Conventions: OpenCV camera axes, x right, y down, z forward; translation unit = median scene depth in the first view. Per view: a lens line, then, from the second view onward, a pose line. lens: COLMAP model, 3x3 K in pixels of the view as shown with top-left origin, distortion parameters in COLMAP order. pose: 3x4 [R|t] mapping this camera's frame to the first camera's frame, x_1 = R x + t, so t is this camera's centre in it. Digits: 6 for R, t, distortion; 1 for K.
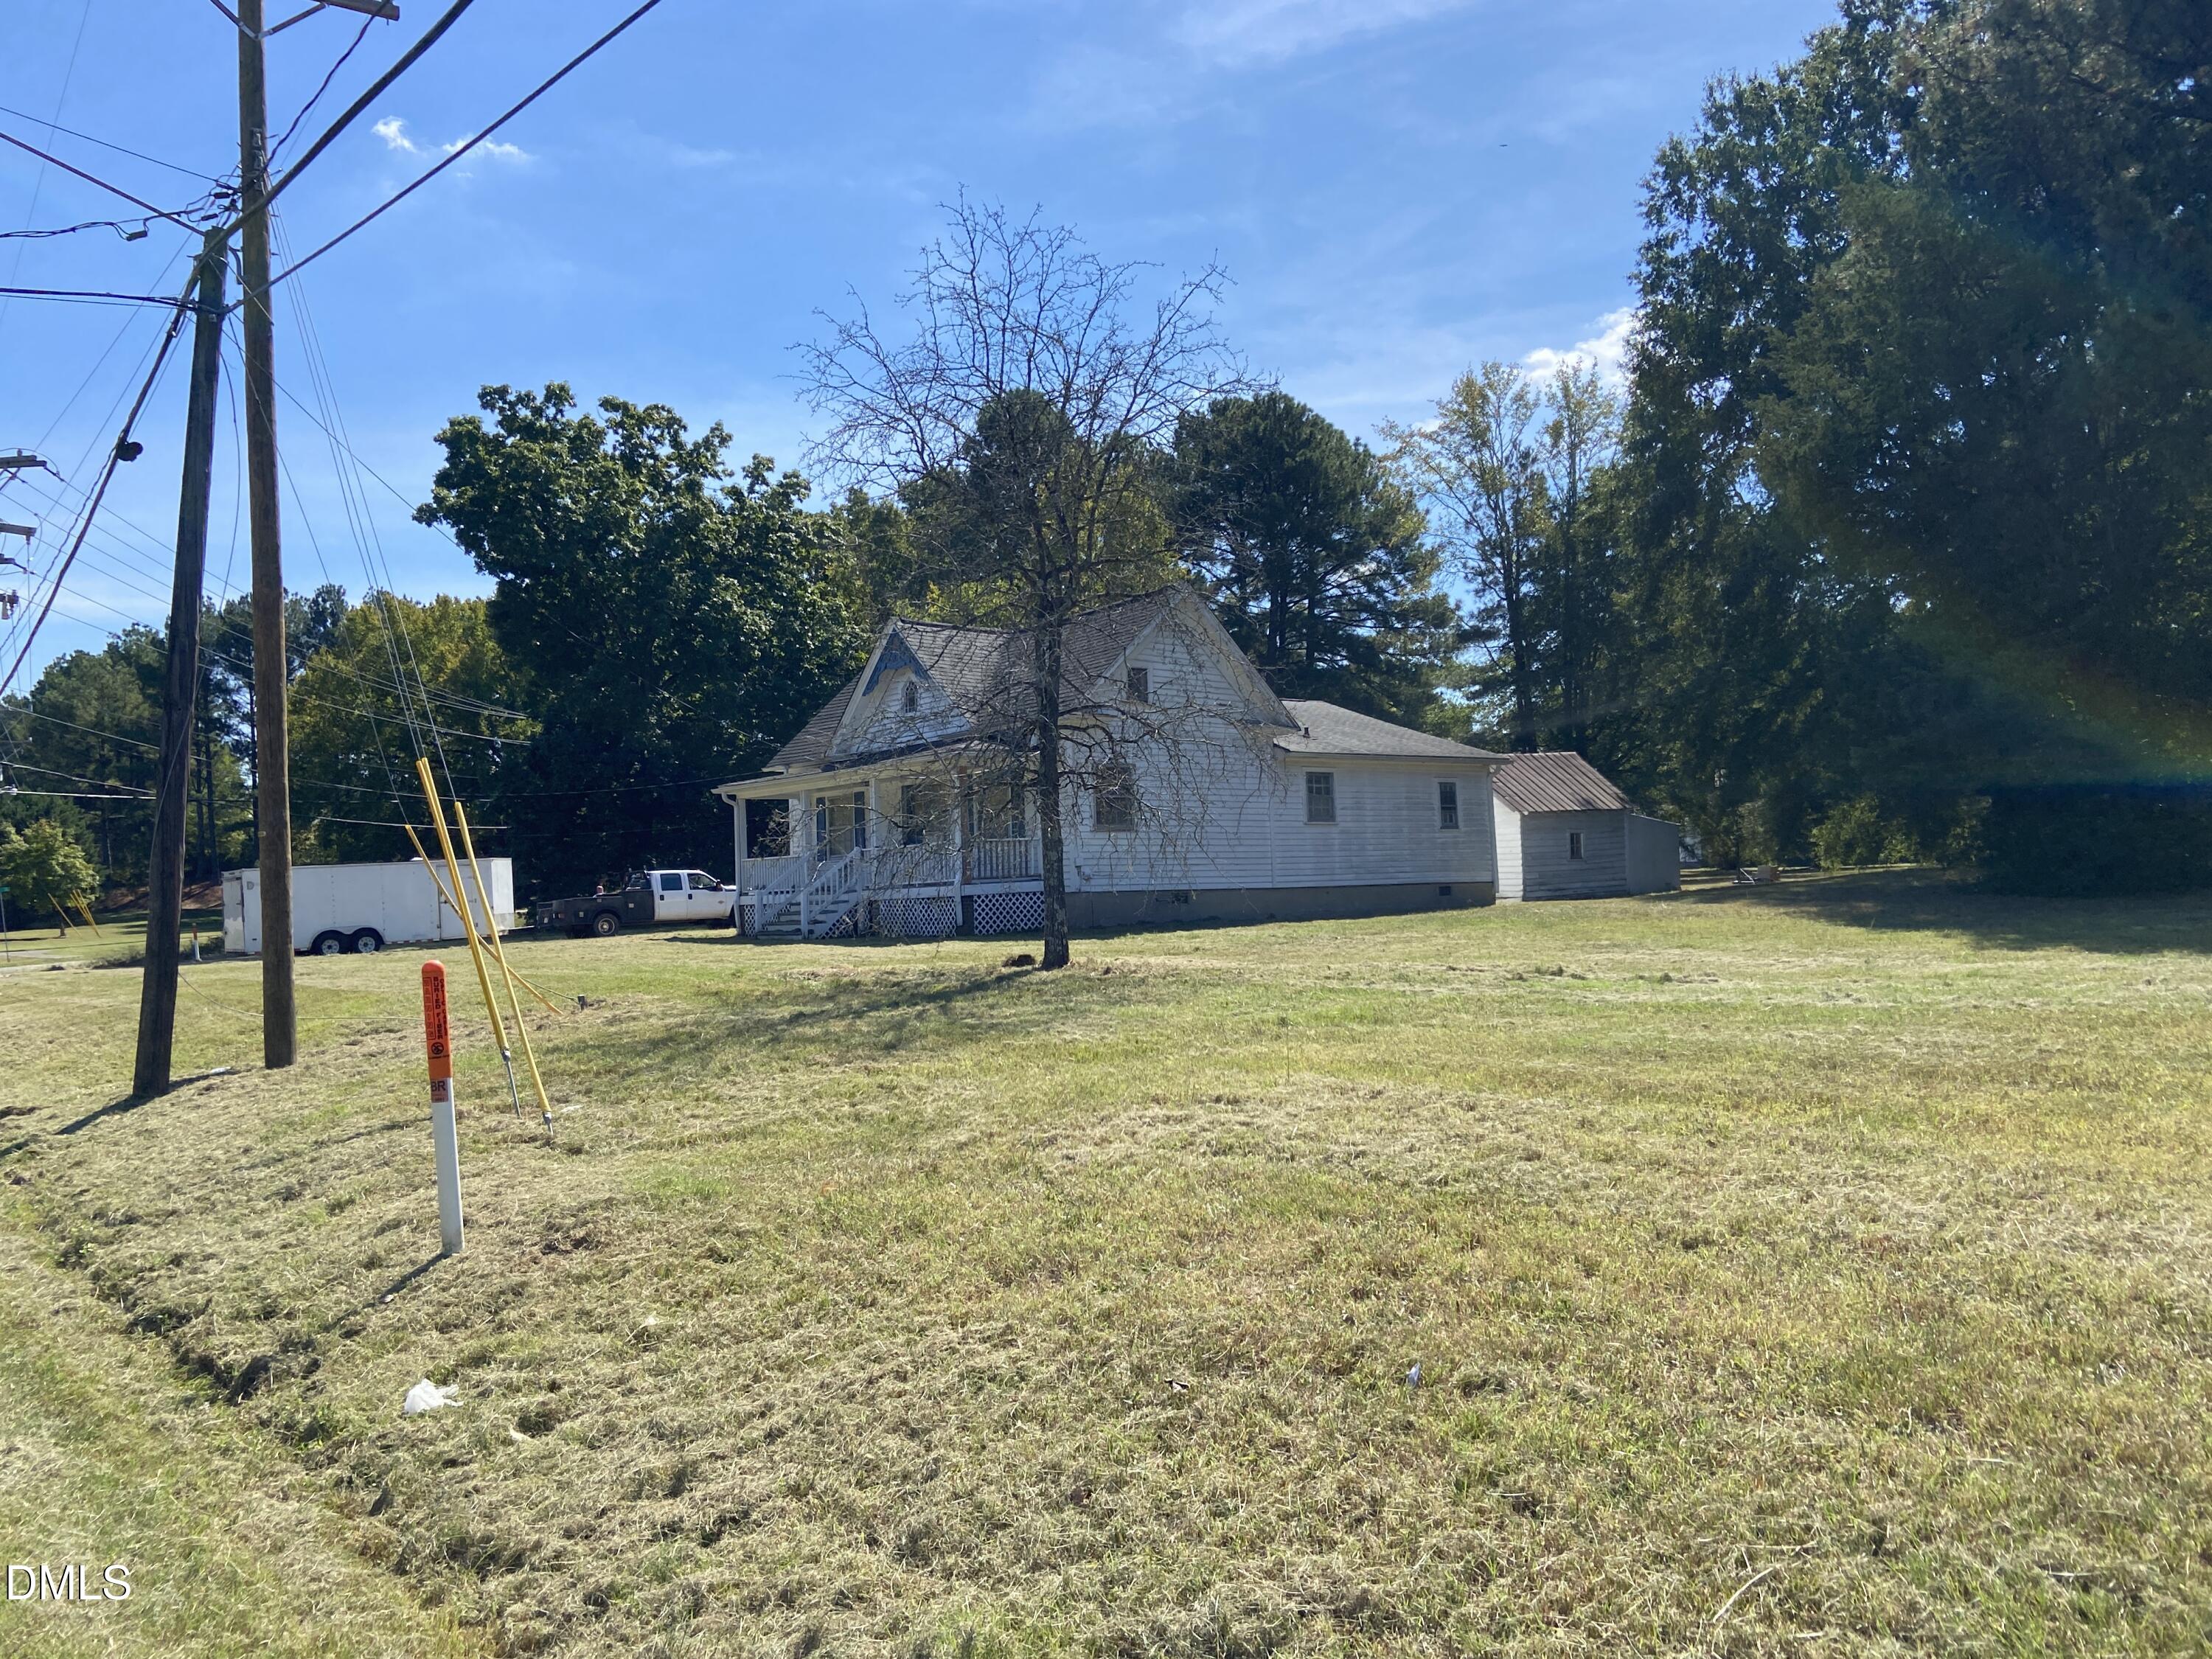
lens RADIAL K [[1669.1, 0, 1094.0], [0, 1669.1, 840.7], [0, 0, 1]] dist [0.064730, -0.005006]
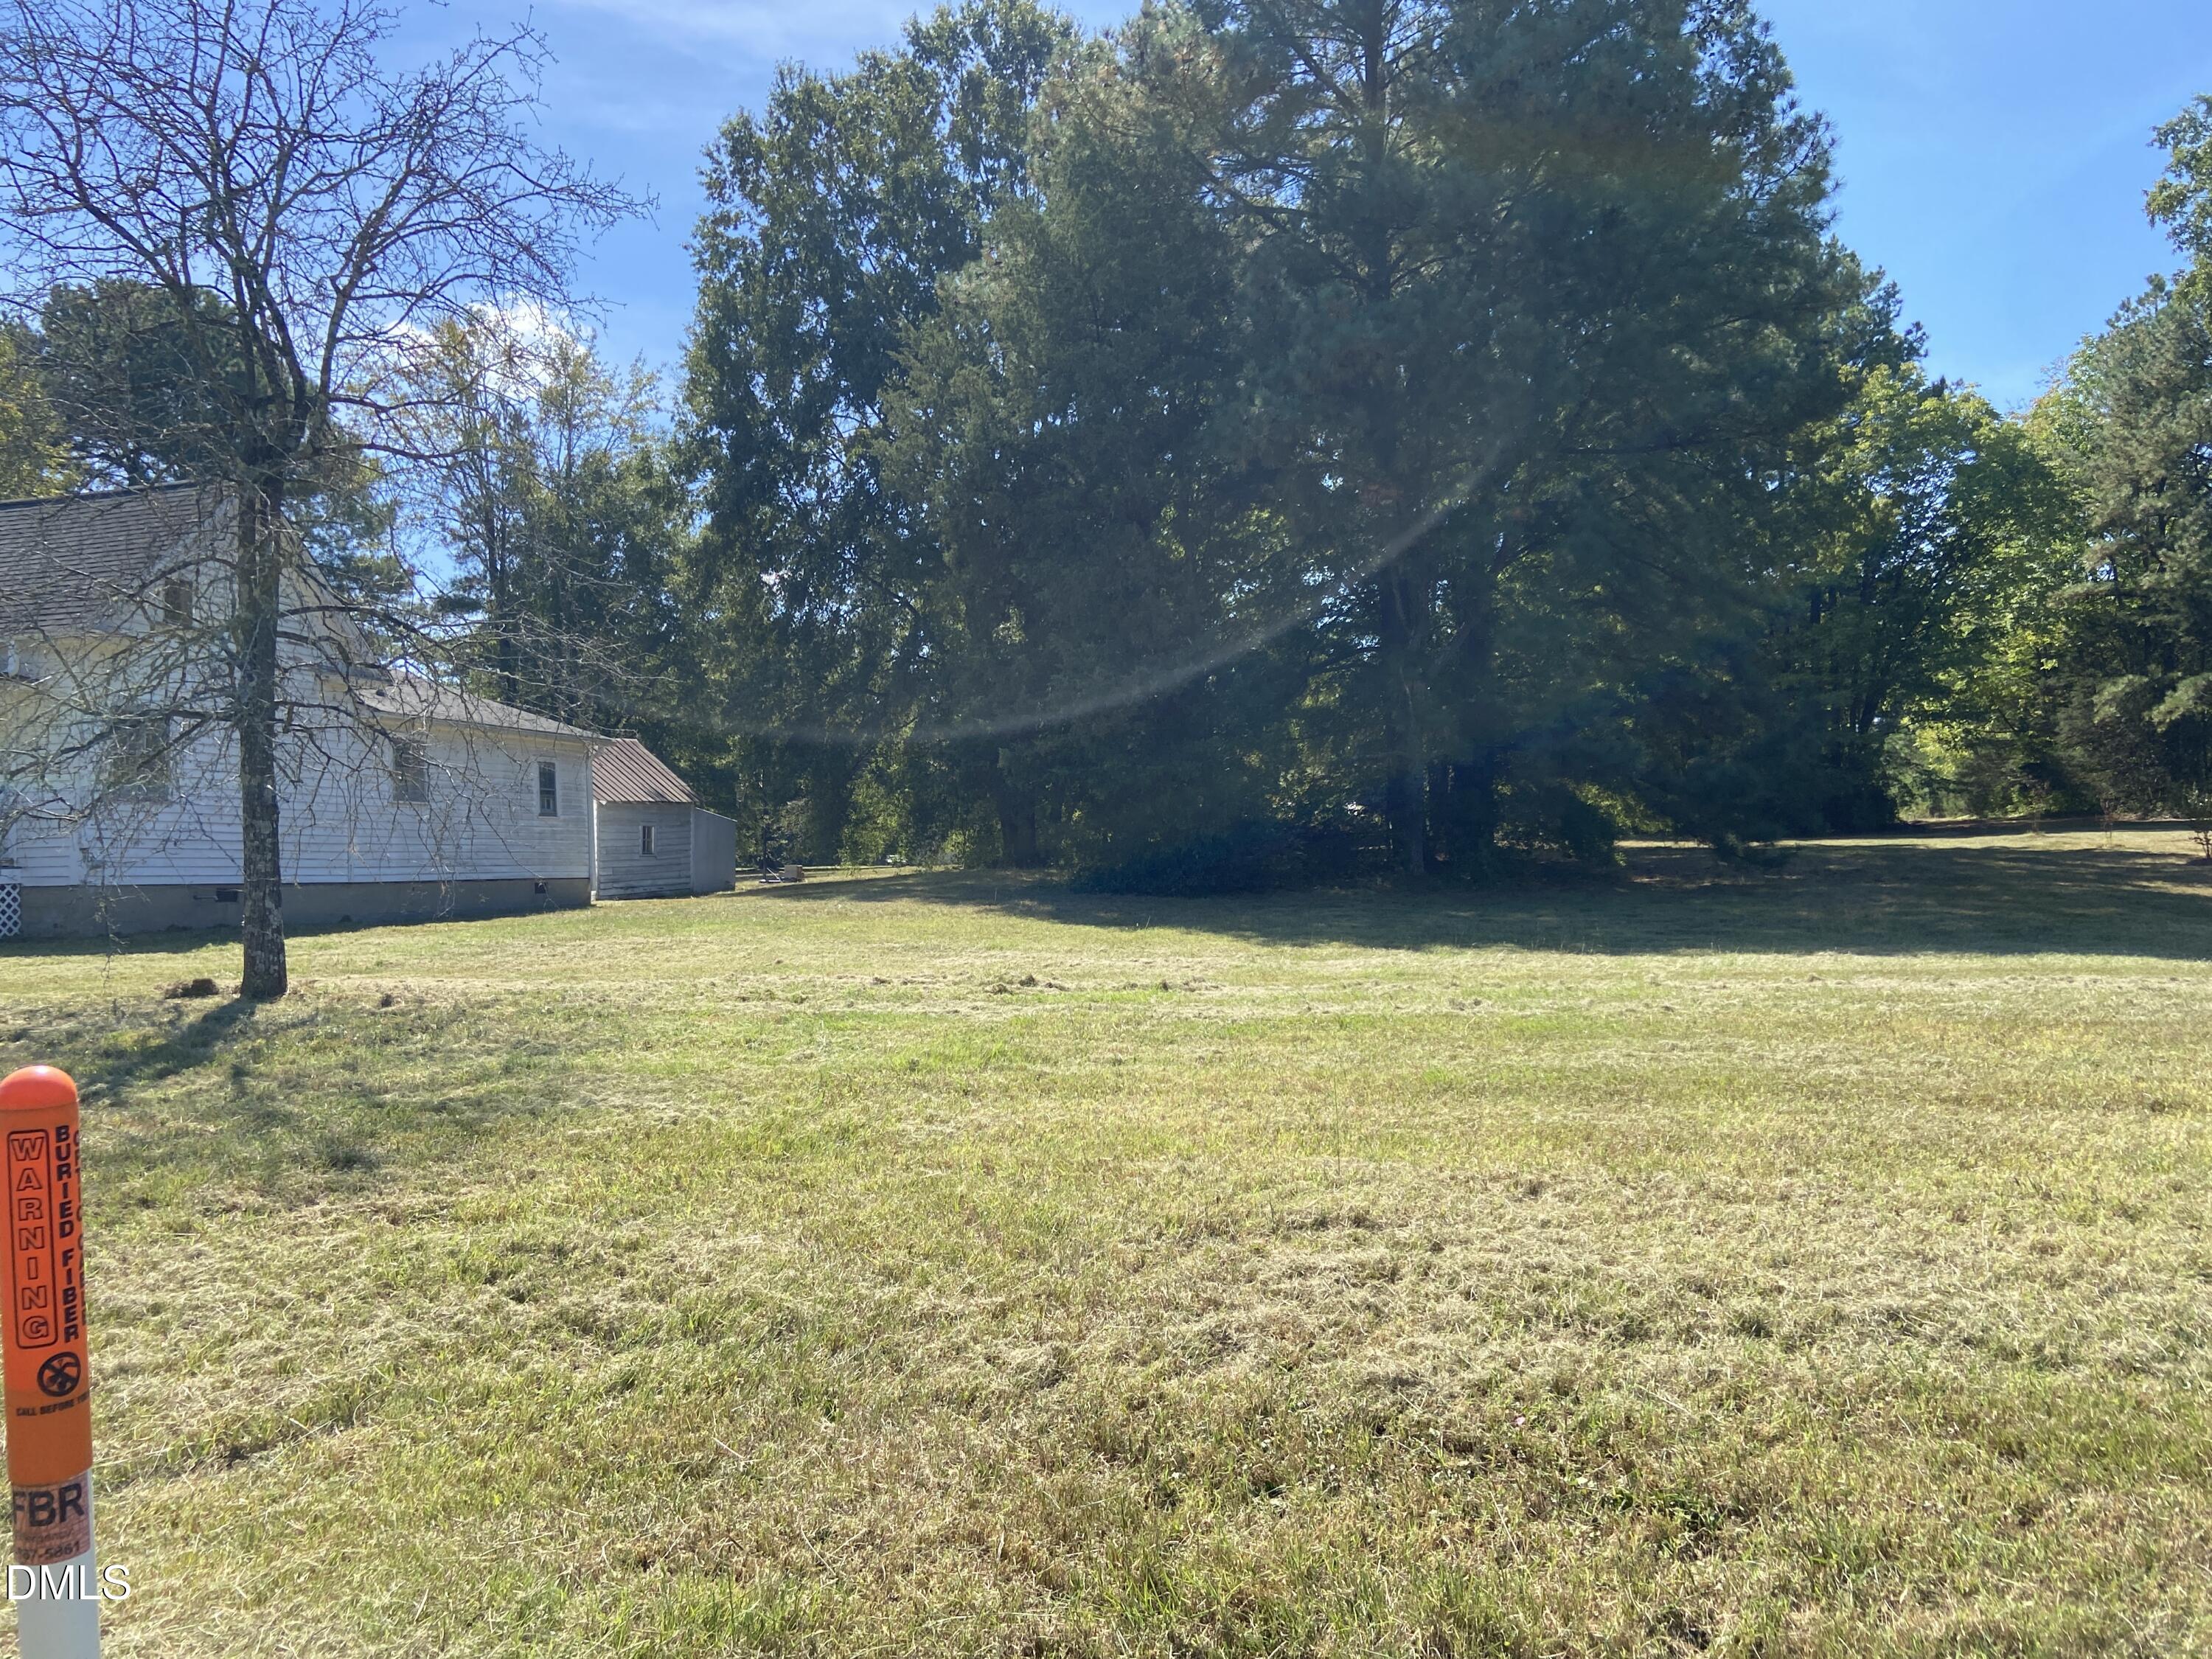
lens RADIAL K [[1669.1, 0, 1113.9], [0, 1669.1, 812.9], [0, 0, 1]] dist [0.064730, -0.005006]
pose [[0.788140, 0.036216, 0.614430, -0.071994], [-0.025614, 0.999332, -0.026047, 0.005051], [-0.614963, 0.004791, 0.788541, 0.110407]]
